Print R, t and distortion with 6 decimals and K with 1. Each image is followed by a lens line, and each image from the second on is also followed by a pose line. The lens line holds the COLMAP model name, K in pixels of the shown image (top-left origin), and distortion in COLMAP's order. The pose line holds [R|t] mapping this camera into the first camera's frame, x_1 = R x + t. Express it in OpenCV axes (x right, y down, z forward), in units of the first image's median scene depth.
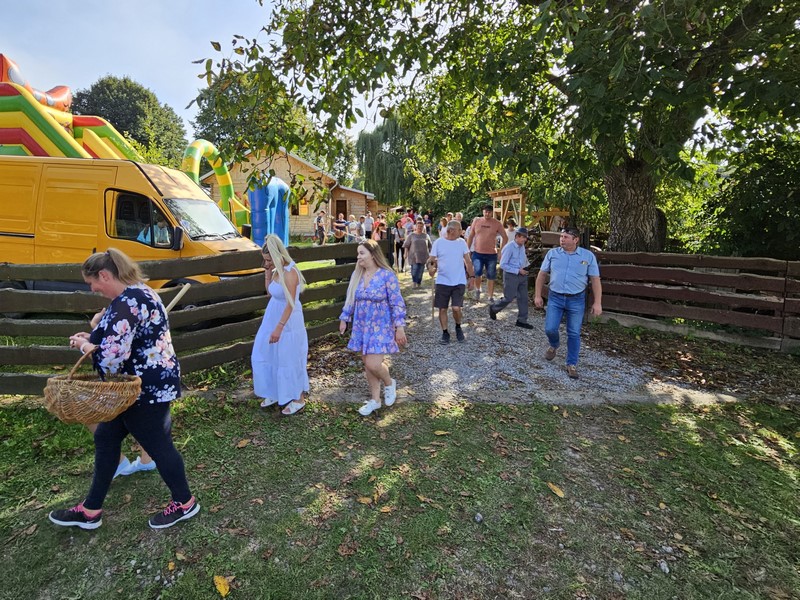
lens RADIAL K [[322.1, 0, 367.1], [0, 322.1, 261.0], [0, 0, 1]] dist [-0.001456, -0.000677]
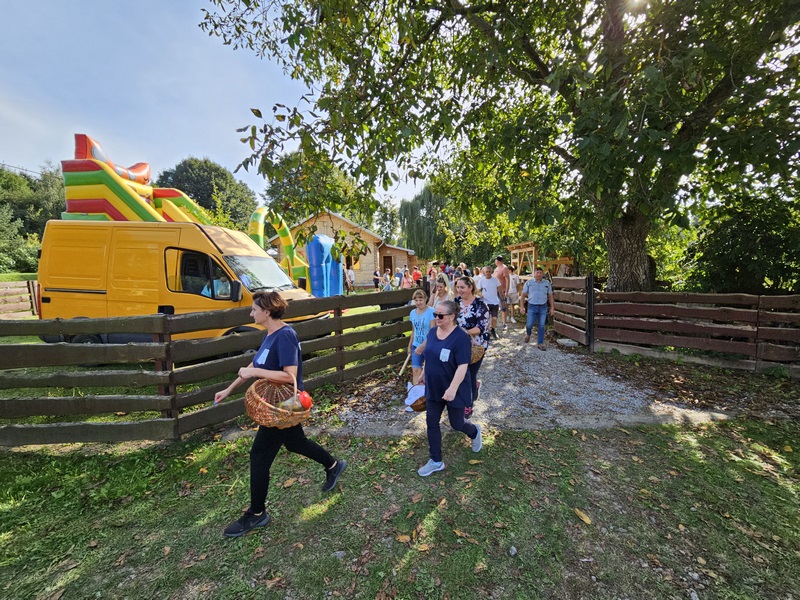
lens RADIAL K [[330.4, 0, 405.3], [0, 330.4, 303.9], [0, 0, 1]] dist [-0.000832, 0.000309]
pose [[0.998935, -0.028776, 0.036056, -0.042188], [0.029193, 0.999512, -0.011113, 0.004837], [-0.035718, 0.012154, 0.999288, -0.166387]]
